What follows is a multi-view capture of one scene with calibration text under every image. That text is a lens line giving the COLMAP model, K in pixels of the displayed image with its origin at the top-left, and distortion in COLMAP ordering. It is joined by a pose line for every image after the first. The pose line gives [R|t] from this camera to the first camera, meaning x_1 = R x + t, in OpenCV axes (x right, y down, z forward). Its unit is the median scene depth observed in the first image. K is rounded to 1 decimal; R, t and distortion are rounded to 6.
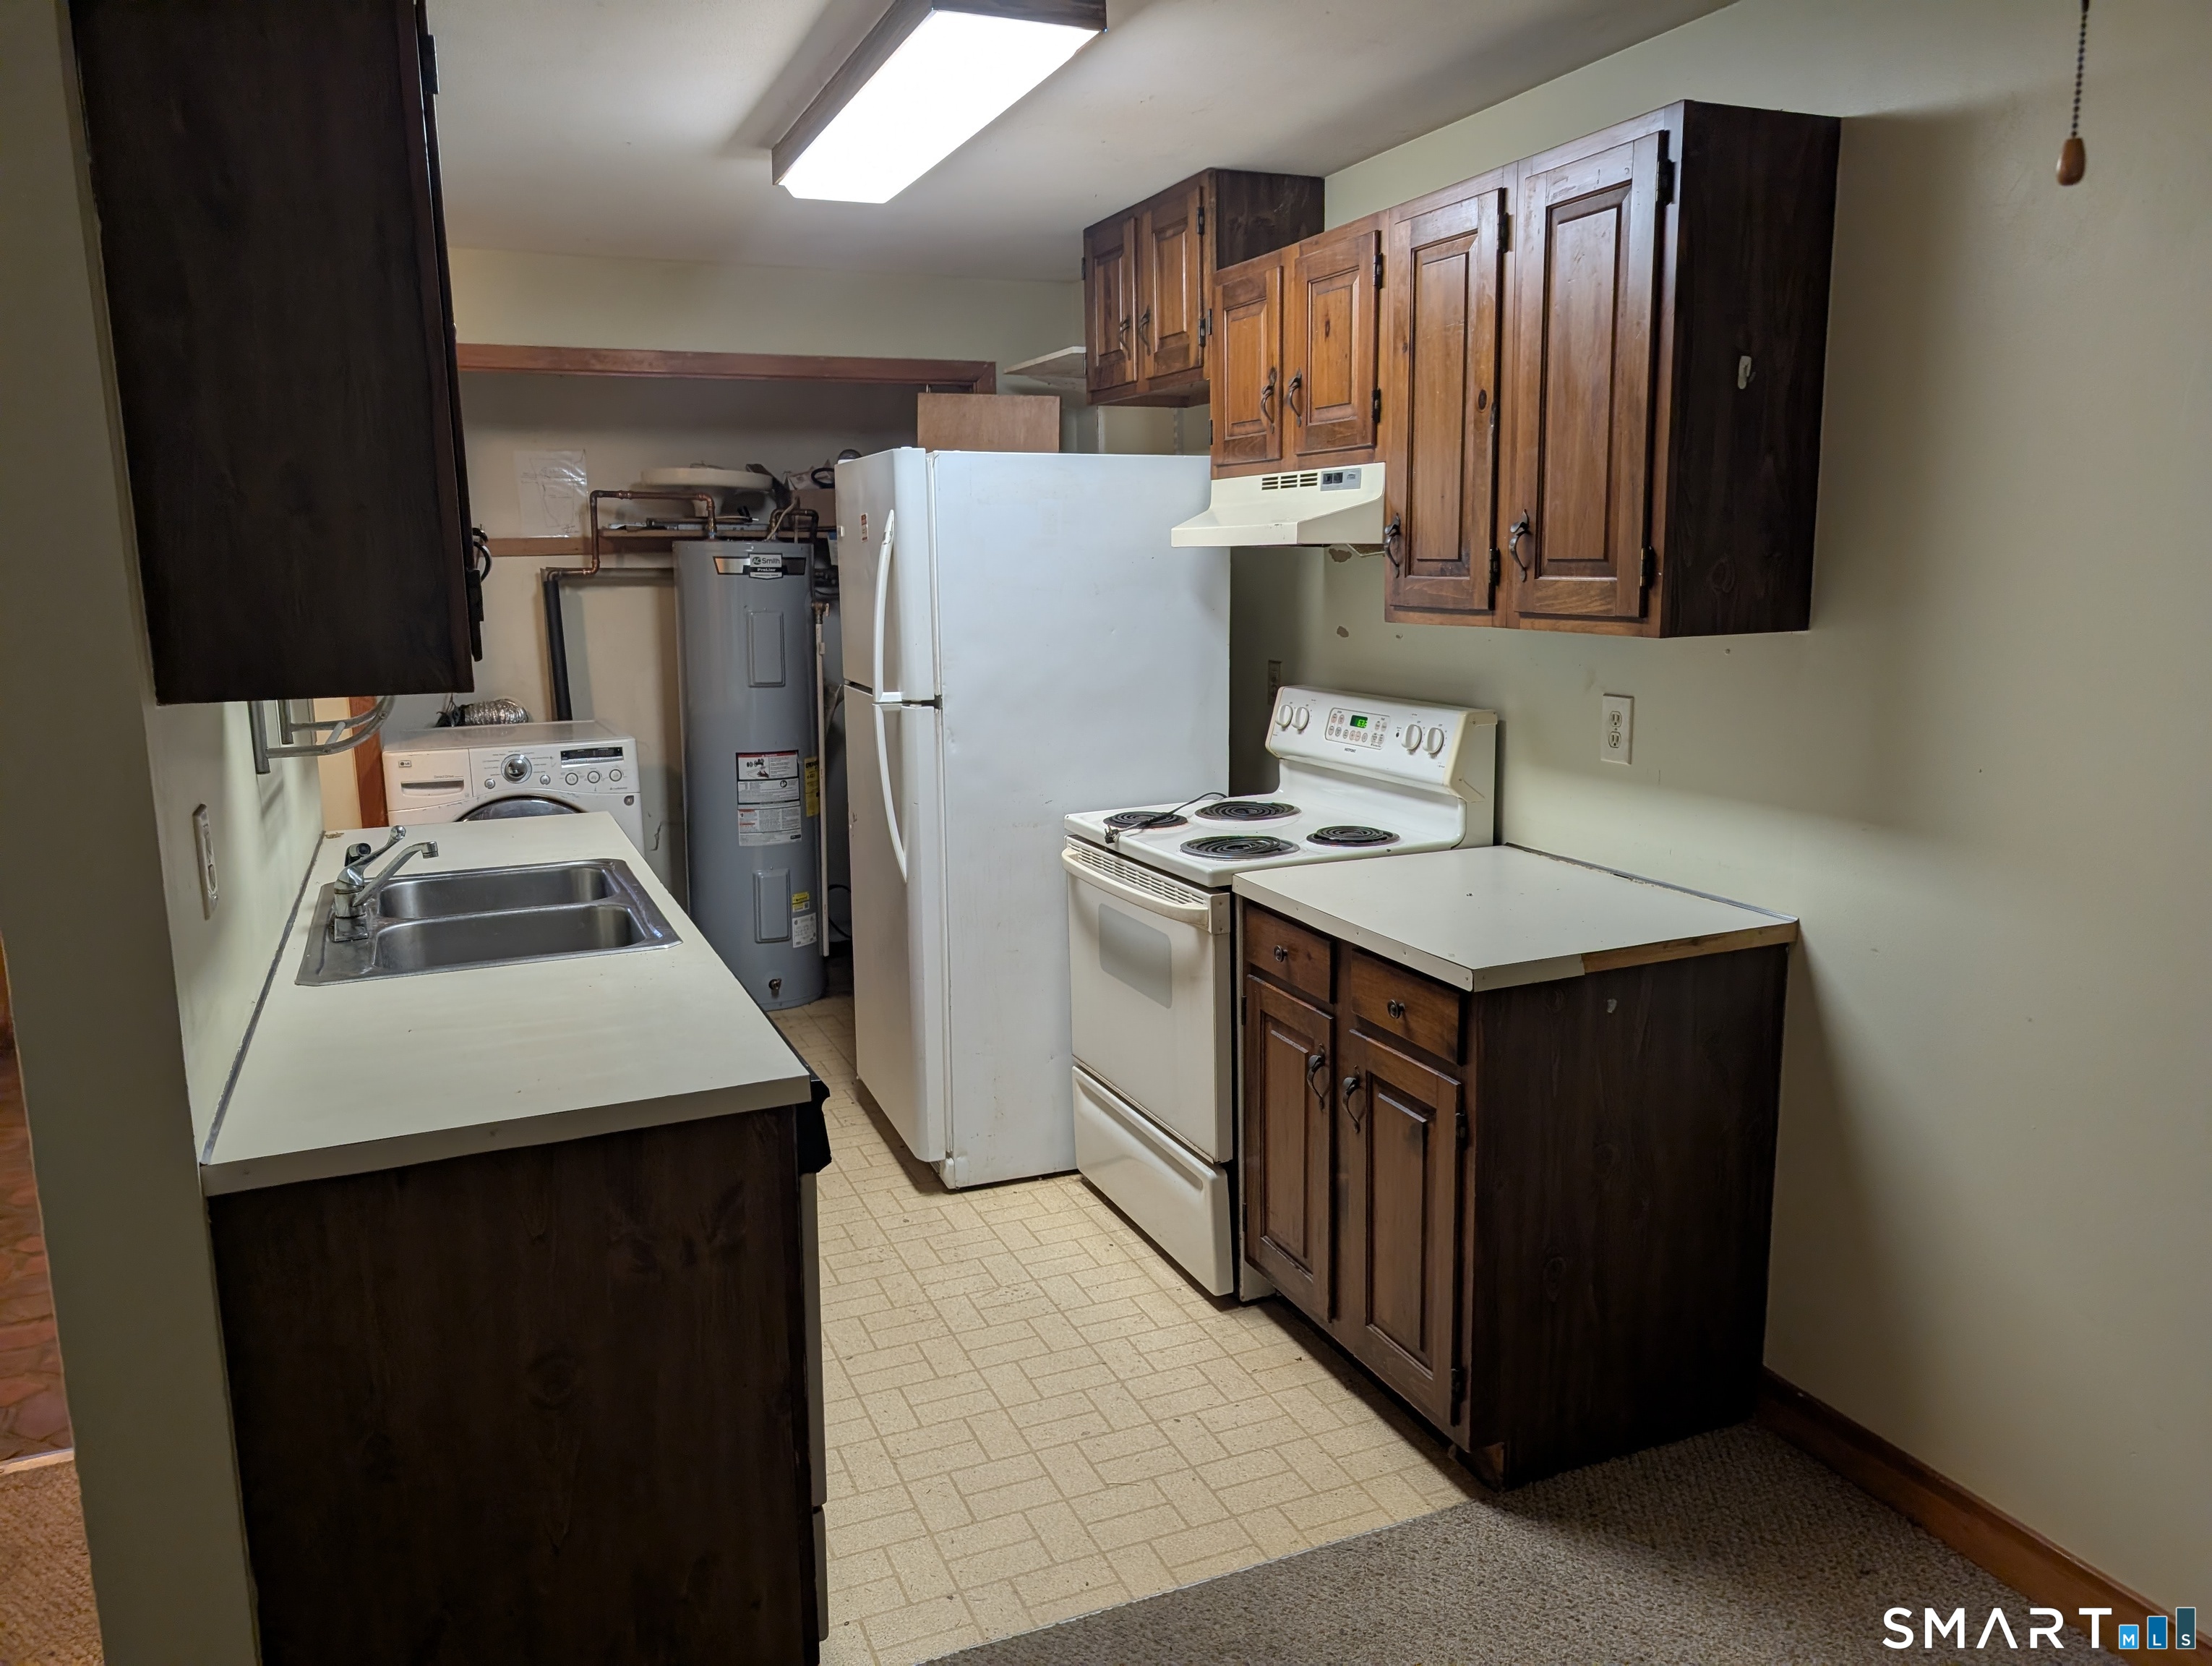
lens RADIAL K [[1577.3, 0, 1109.6], [0, 1577.3, 837.7], [0, 0, 1]] dist [0.027911, -0.028928]
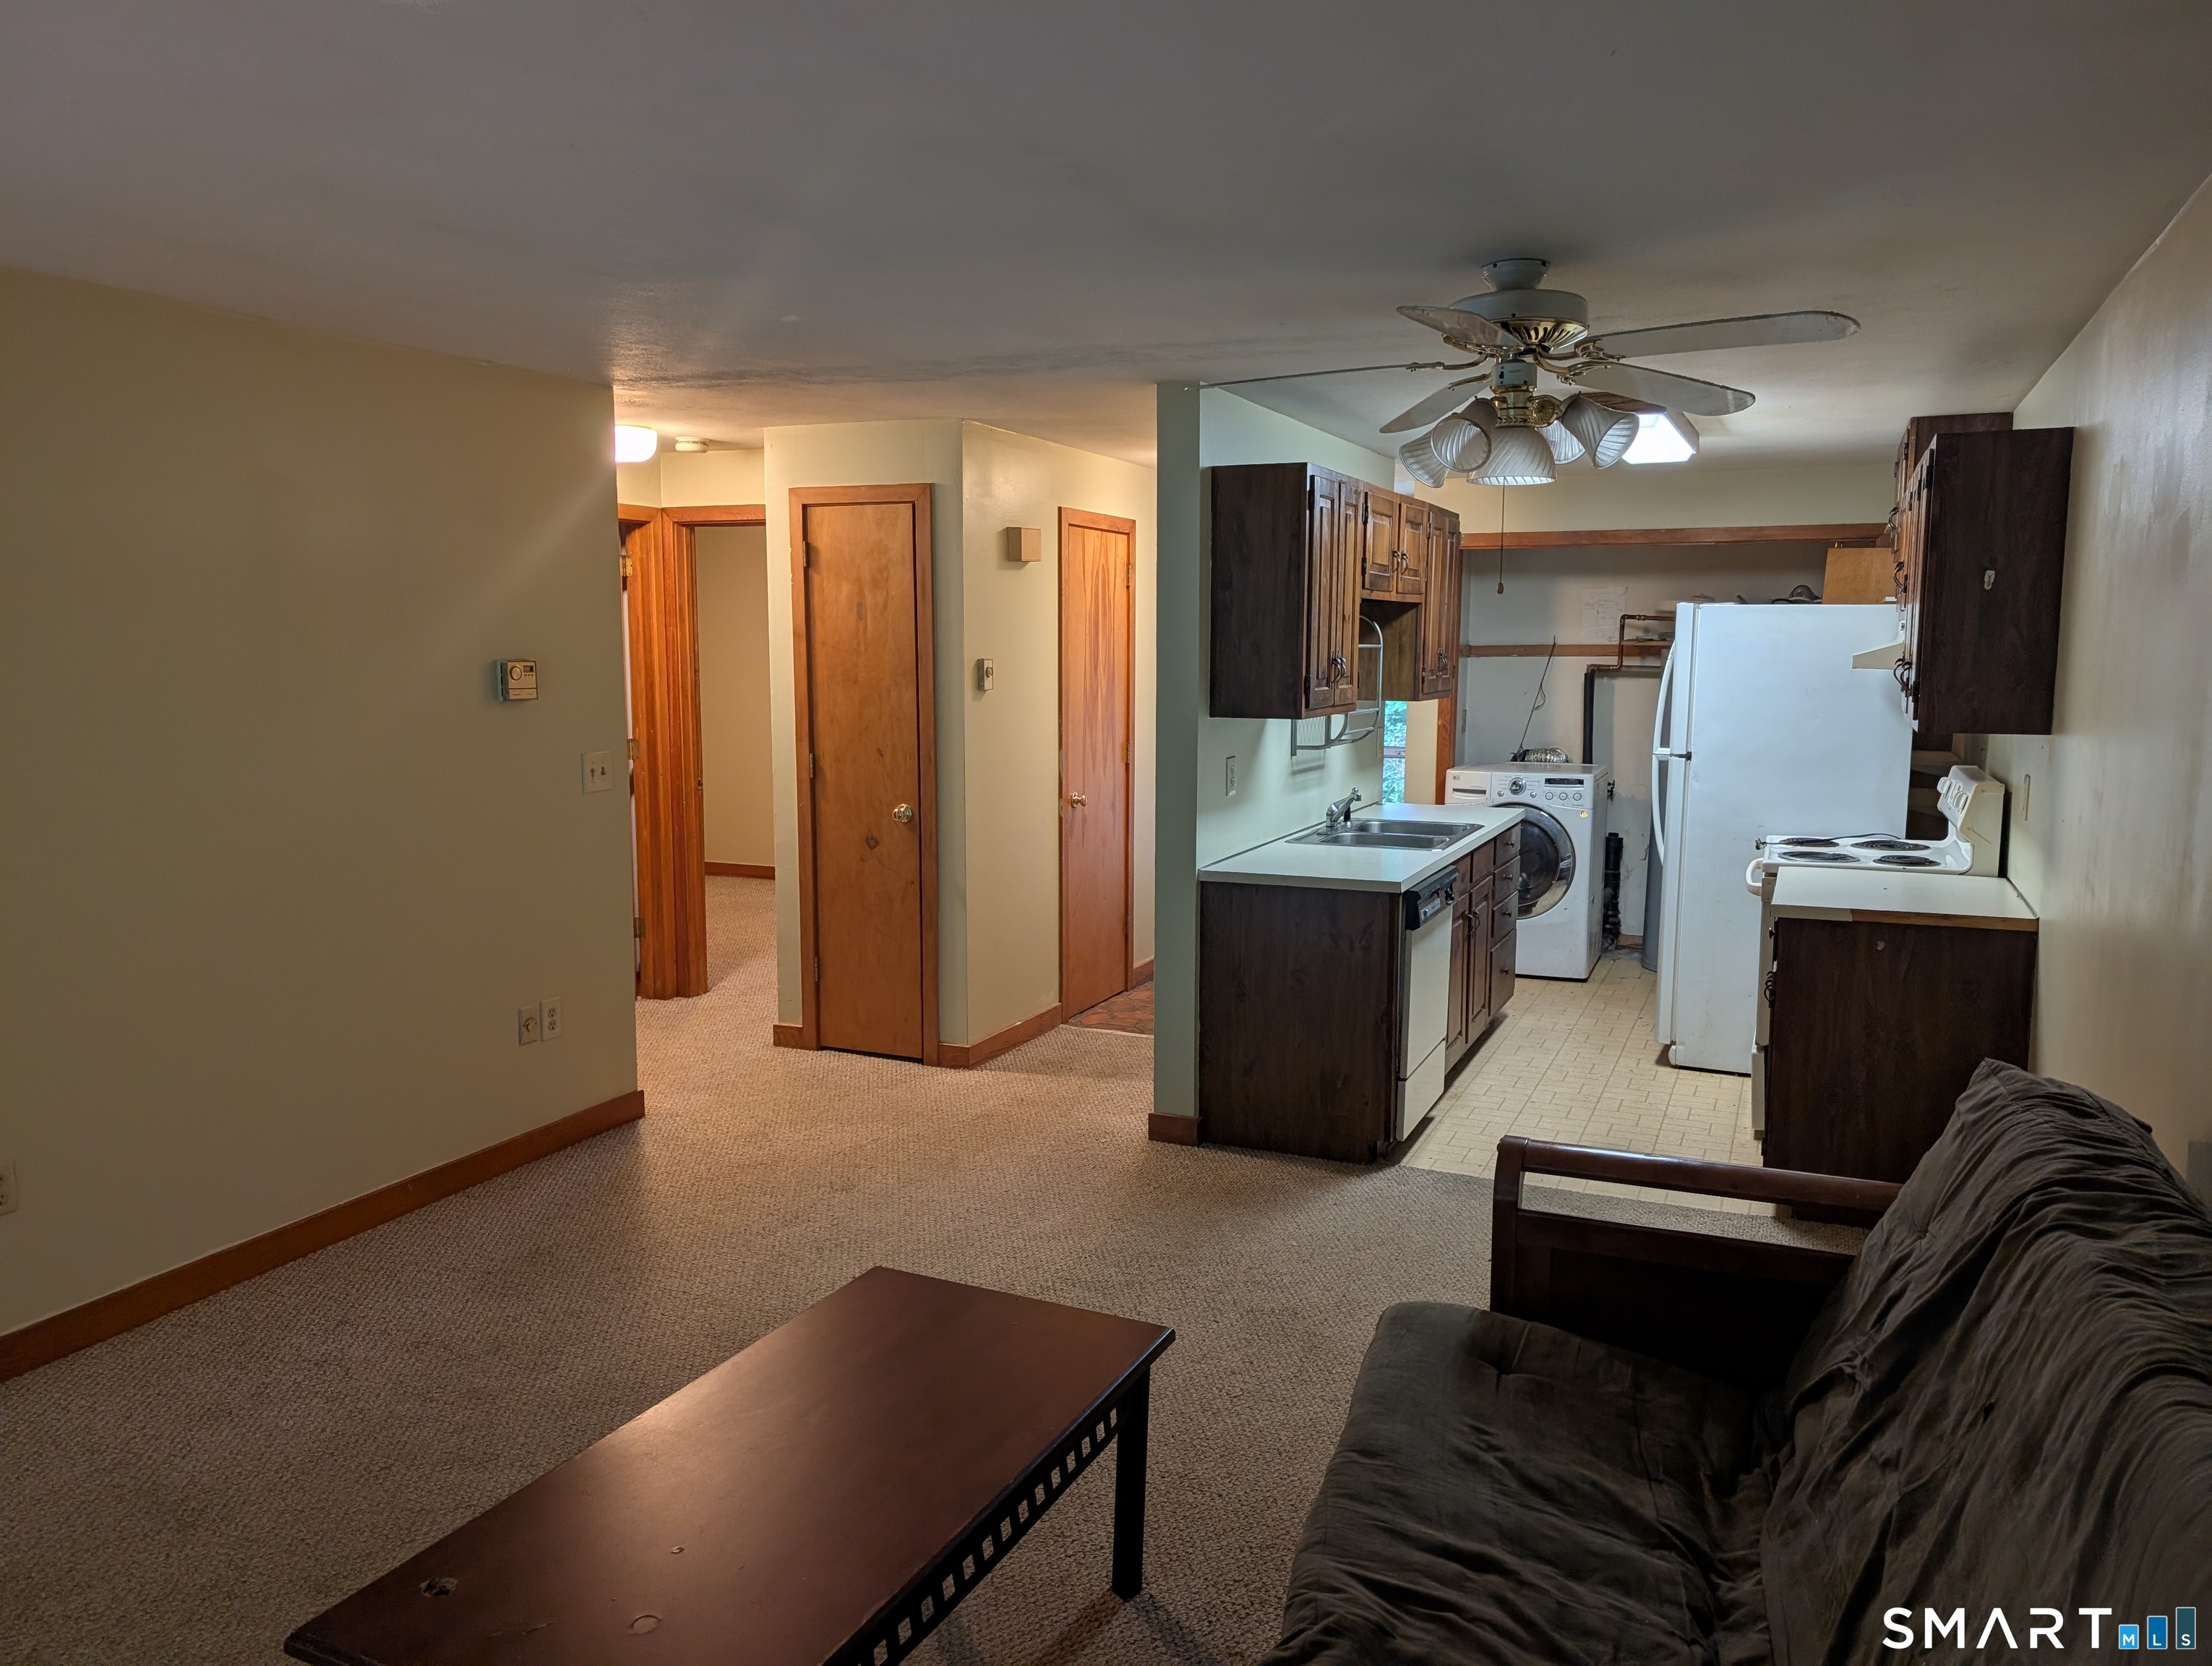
lens RADIAL K [[1577.3, 0, 1109.6], [0, 1577.3, 837.7], [0, 0, 1]] dist [0.027911, -0.028928]
pose [[0.677434, 0.107665, -0.727662, 0.746749], [-0.142567, 0.989690, 0.013708, 0.065412], [0.721636, 0.094454, 0.685799, -0.593069]]
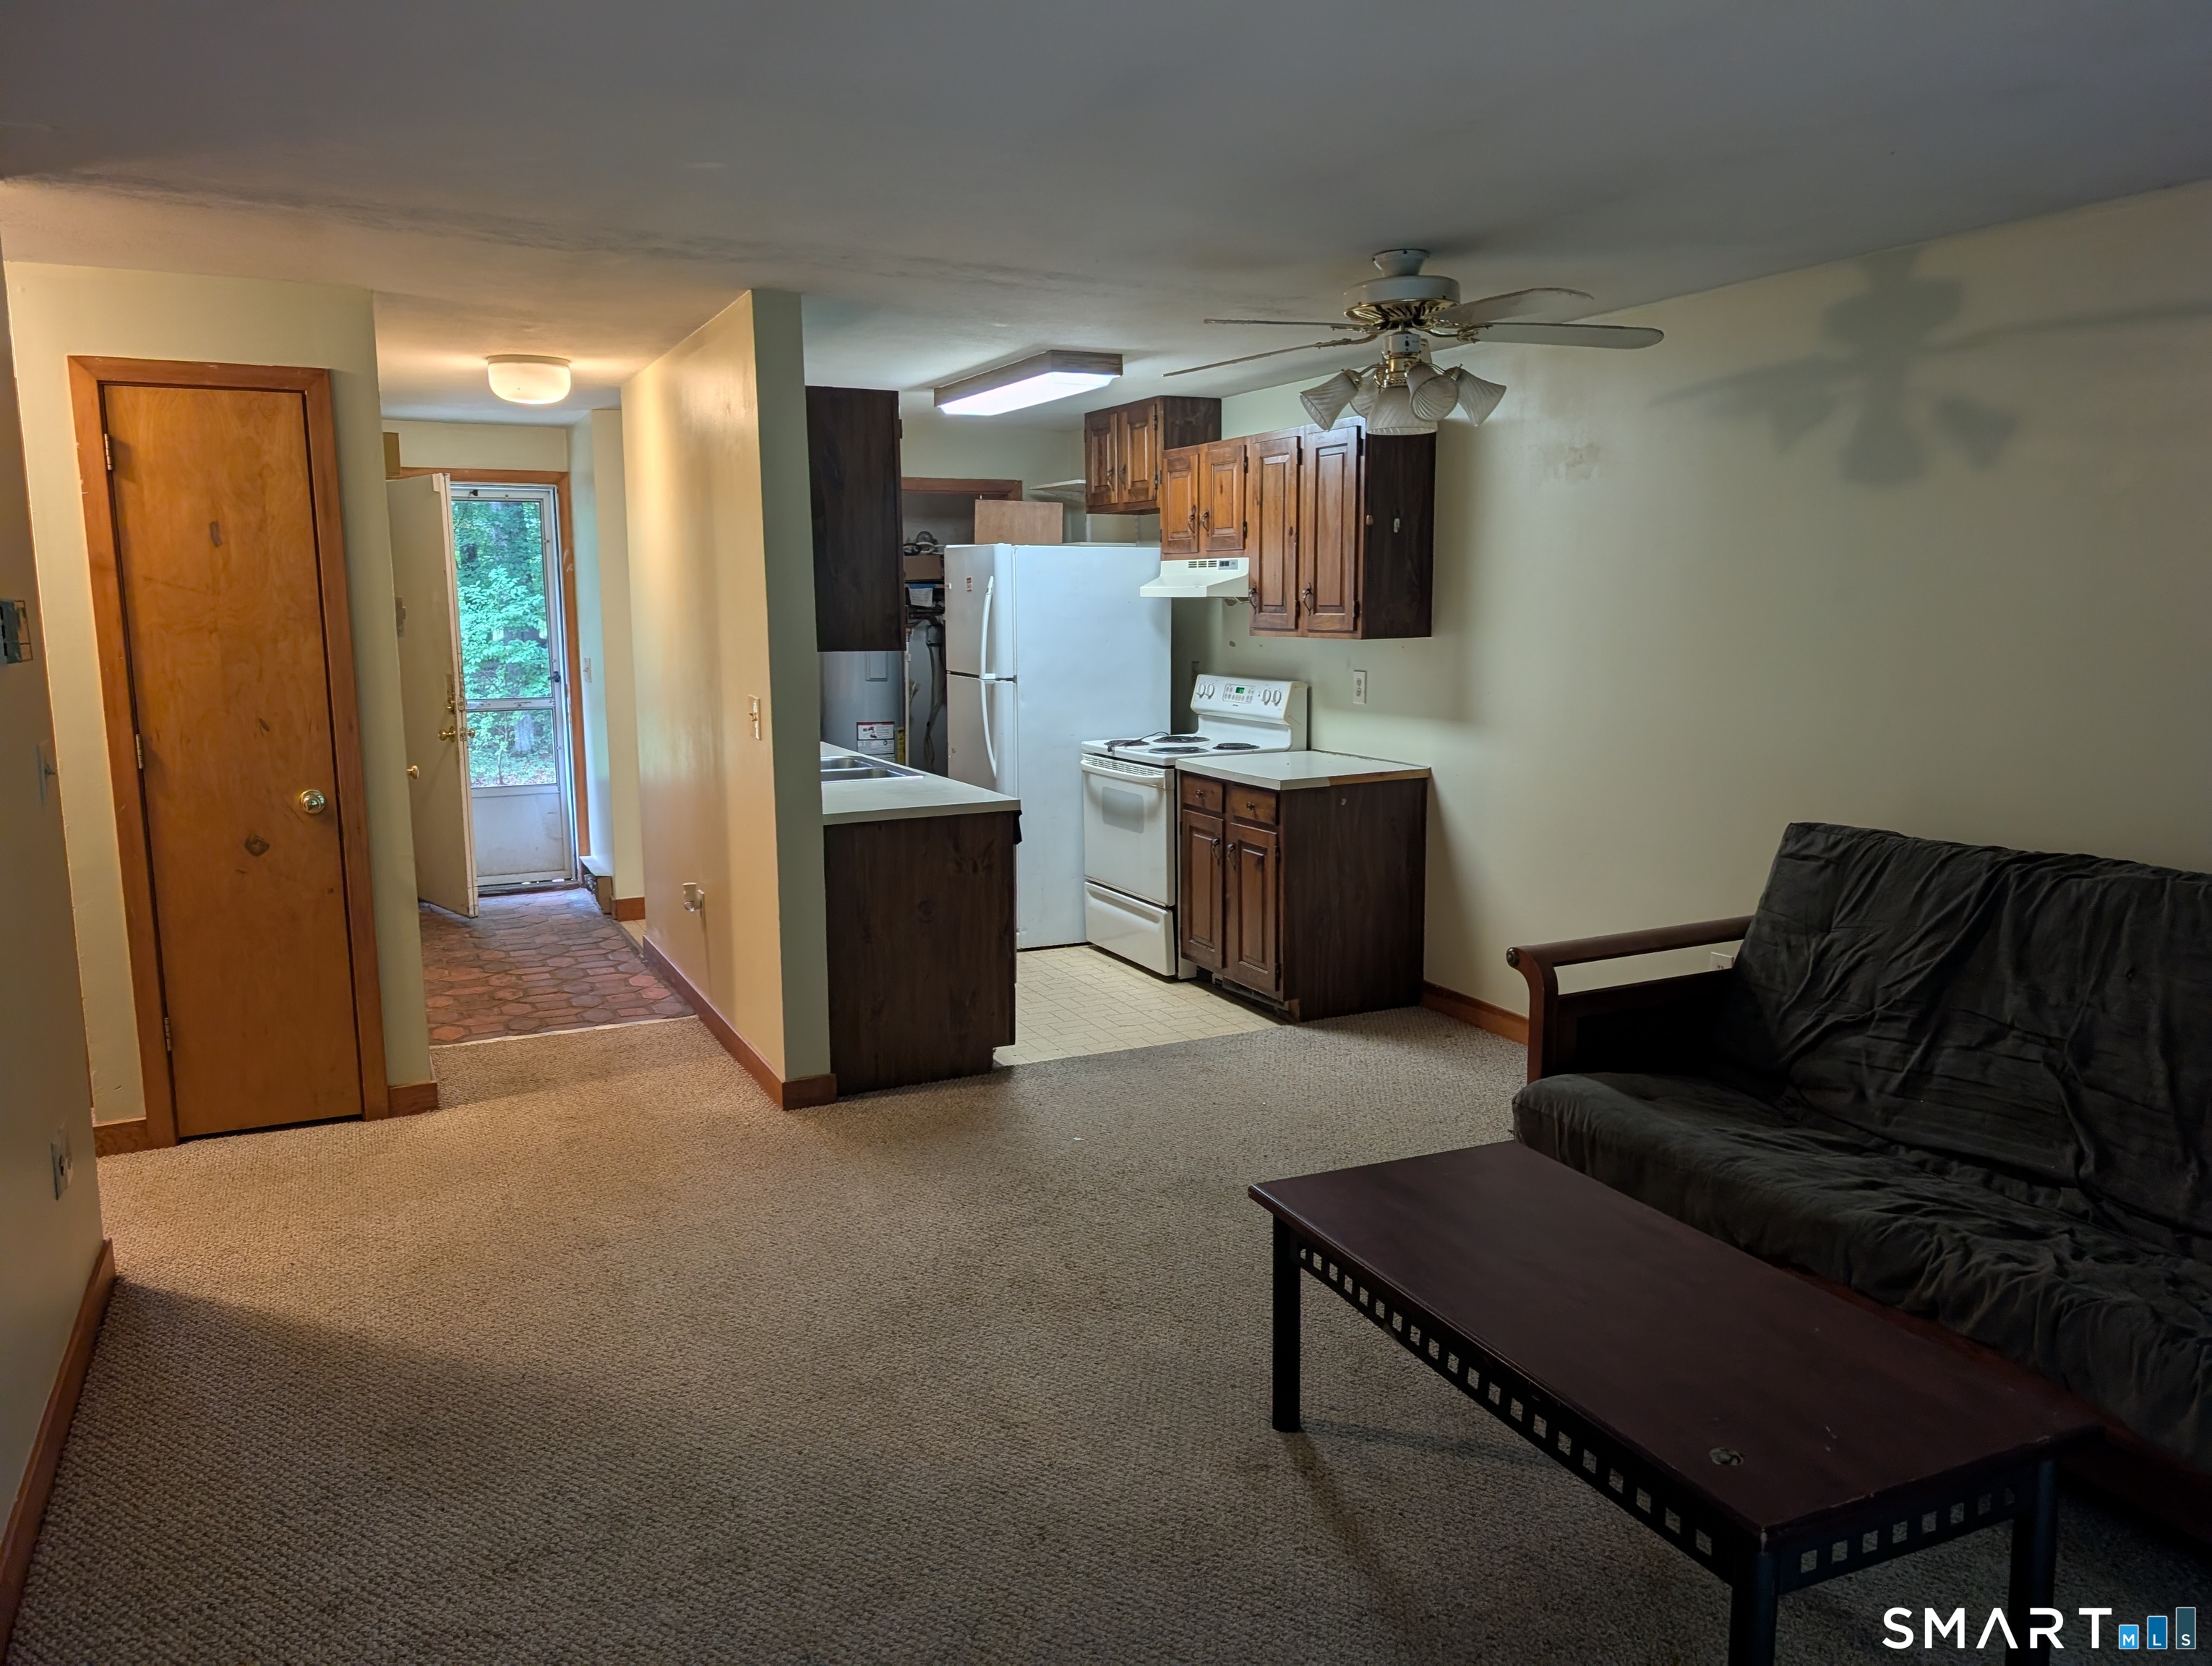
lens RADIAL K [[1600.3, 0, 1106.0], [0, 1600.3, 833.0], [0, 0, 1]] dist [0.079219, -0.131729]
pose [[0.998799, 0.000193, 0.048988, -0.103021], [0.001274, 0.999552, -0.029905, 0.165922], [-0.048972, 0.029931, 0.998352, -0.967028]]
